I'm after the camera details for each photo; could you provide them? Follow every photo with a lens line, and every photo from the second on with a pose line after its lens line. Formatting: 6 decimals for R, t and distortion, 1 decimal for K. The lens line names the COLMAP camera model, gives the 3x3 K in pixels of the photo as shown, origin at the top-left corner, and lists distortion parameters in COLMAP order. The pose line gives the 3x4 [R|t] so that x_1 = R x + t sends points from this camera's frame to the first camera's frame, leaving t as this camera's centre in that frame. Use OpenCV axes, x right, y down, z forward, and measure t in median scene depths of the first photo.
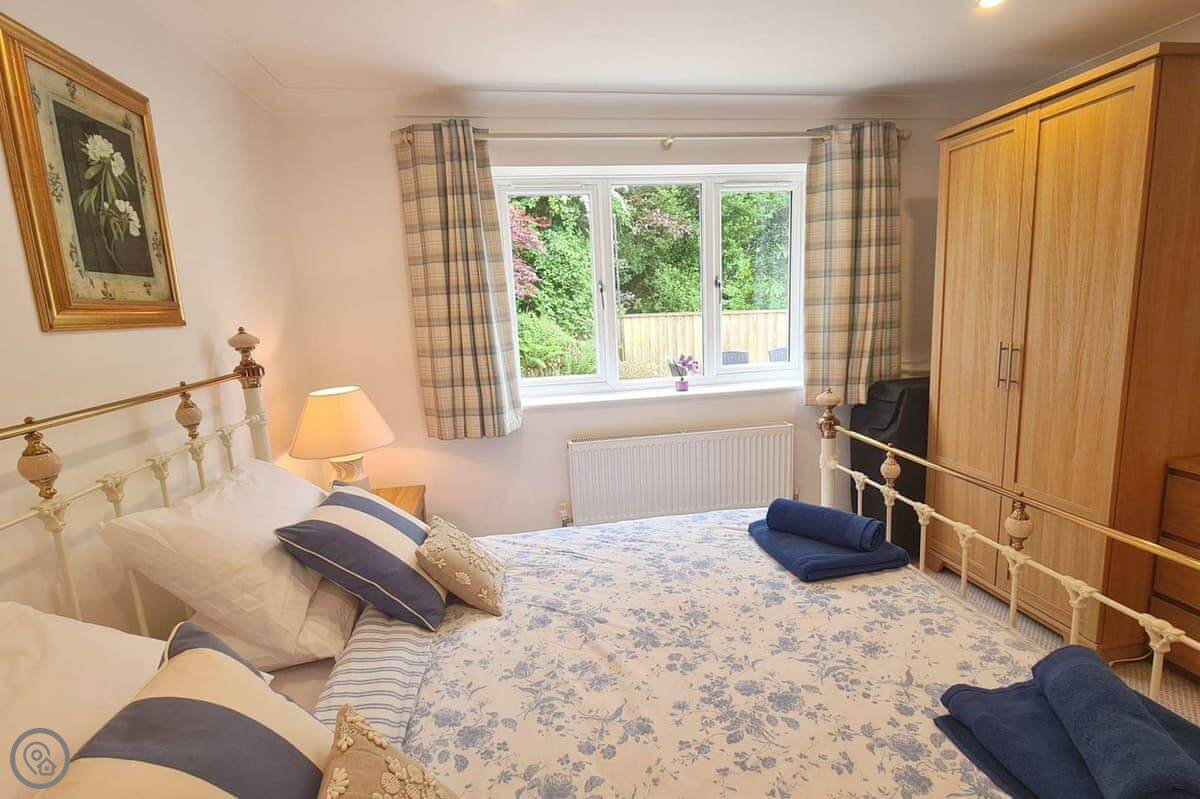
lens RADIAL K [[581.2, 0, 603.6], [0, 581.2, 406.7], [0, 0, 1]] dist [0.000349, -0.000222]
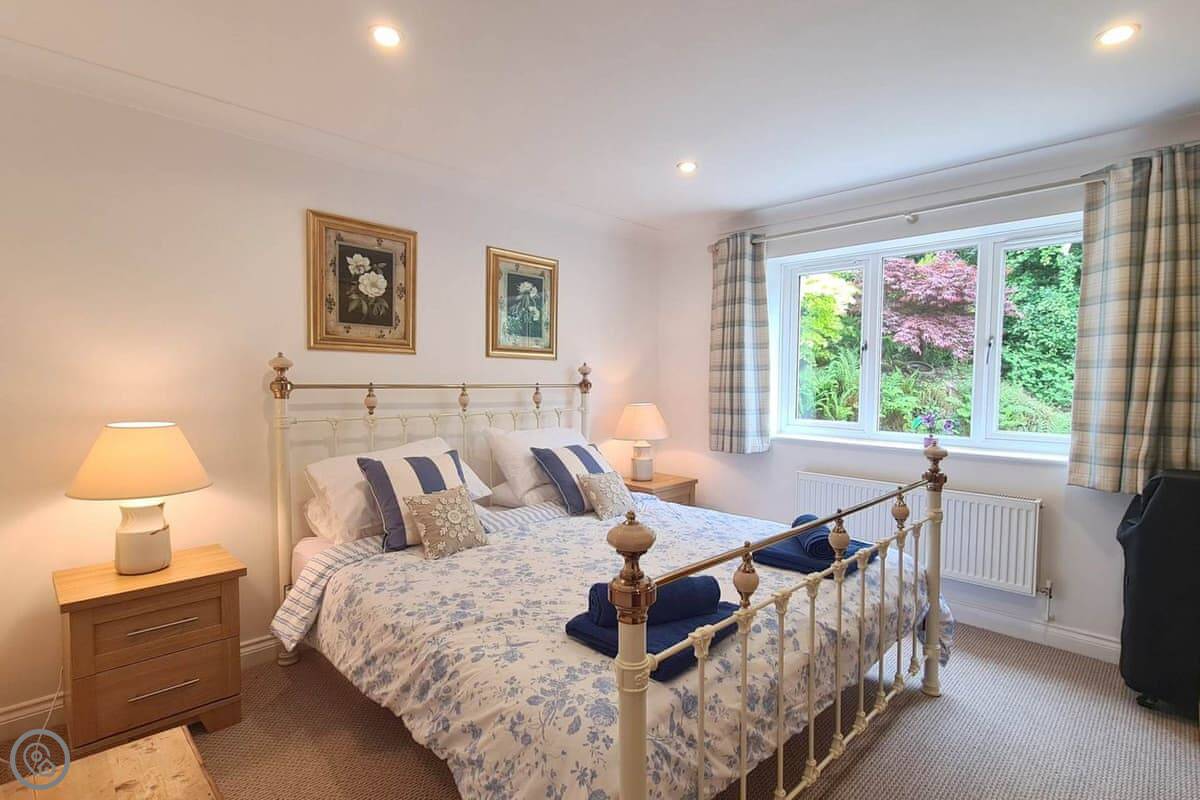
lens RADIAL K [[581.2, 0, 615.8], [0, 581.2, 410.6], [0, 0, 1]] dist [0.000349, -0.000222]
pose [[0.587865, 0.095066, -0.803354, 0.754970], [-0.175727, 0.984364, -0.012105, 0.021931], [0.789642, 0.148288, 0.595379, -0.056442]]
